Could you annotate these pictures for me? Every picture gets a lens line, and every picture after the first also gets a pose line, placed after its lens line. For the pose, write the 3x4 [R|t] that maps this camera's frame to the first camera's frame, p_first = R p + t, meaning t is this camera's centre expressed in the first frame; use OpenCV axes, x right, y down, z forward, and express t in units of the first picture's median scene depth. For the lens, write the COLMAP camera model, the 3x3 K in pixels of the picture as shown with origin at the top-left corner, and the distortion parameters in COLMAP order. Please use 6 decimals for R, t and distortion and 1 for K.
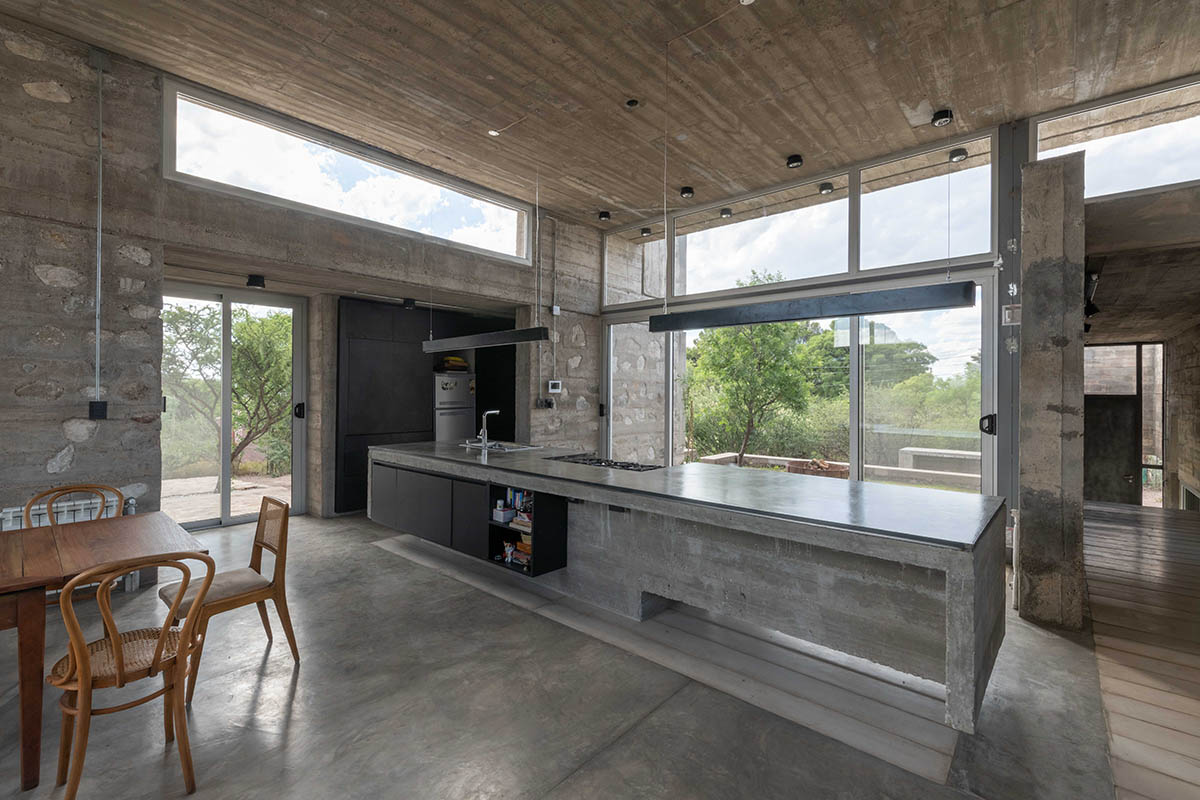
lens RADIAL K [[529.4, 0, 601.0], [0, 529.4, 390.3], [0, 0, 1]] dist [0.000385, 0.000123]
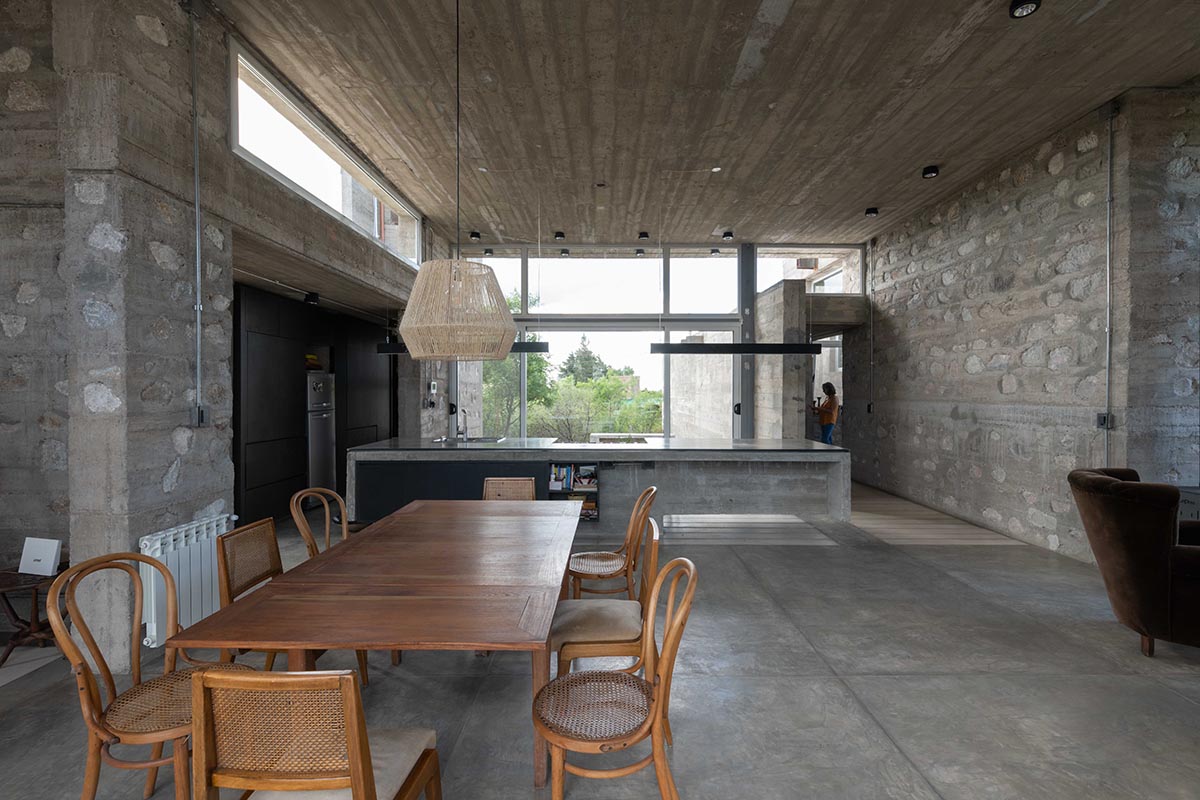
lens RADIAL K [[539.0, 0, 615.1], [0, 539.0, 400.1], [0, 0, 1]] dist [0.000450, 0.000072]
pose [[0.740364, -0.014749, 0.672044, -0.955399], [0.001556, 0.999794, 0.020228, -0.004671], [-0.672204, -0.013930, 0.740234, -0.094401]]
